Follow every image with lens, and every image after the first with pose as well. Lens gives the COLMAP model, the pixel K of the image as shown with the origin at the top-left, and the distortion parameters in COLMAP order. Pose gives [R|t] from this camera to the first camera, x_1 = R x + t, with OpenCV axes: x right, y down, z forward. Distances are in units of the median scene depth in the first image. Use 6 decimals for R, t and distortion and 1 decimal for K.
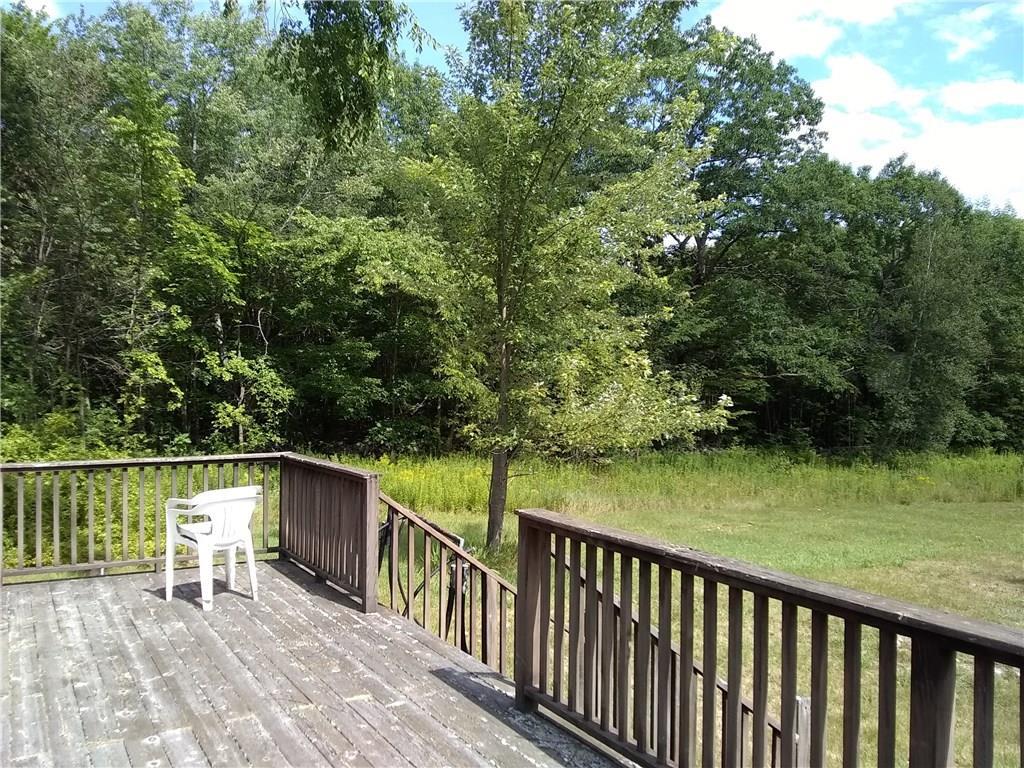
lens RADIAL K [[902.3, 0, 551.5], [0, 902.3, 361.9], [0, 0, 1]] dist [0.012624, -0.101869]
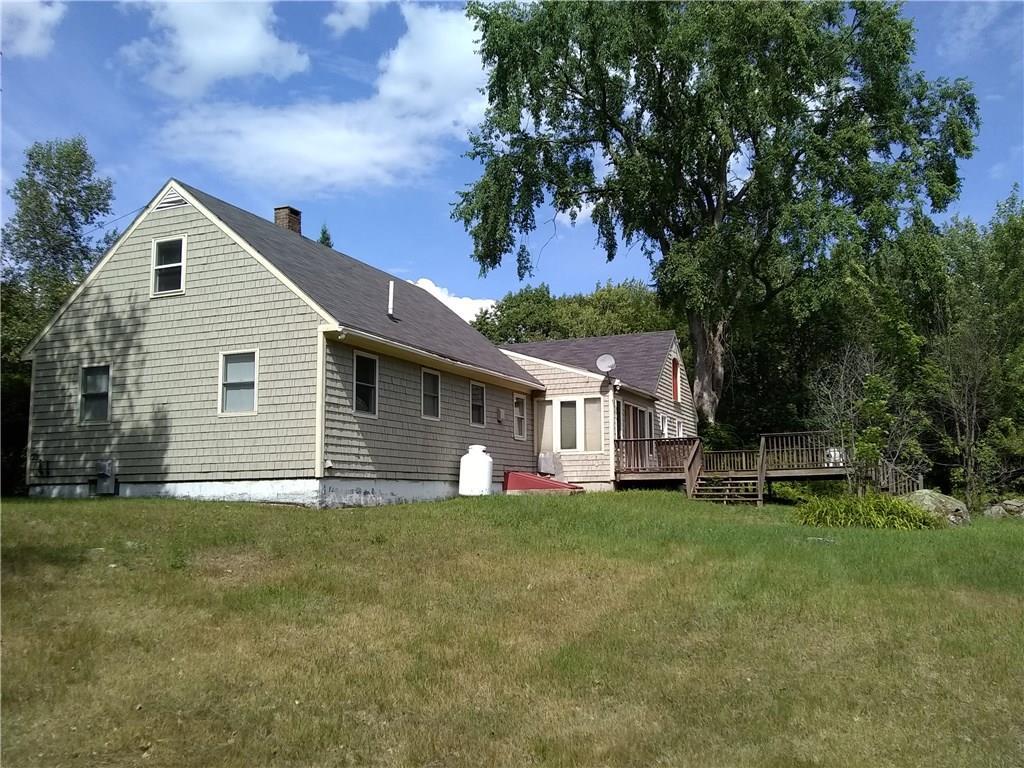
lens RADIAL K [[890.9, 0, 549.3], [0, 890.9, 356.9], [0, 0, 1]] dist [-0.001606, -0.081128]
pose [[0.621842, -0.136311, -0.771189, 0.483713], [0.032565, 0.988385, -0.148443, 0.065542], [0.782465, 0.067195, 0.619058, -0.658291]]
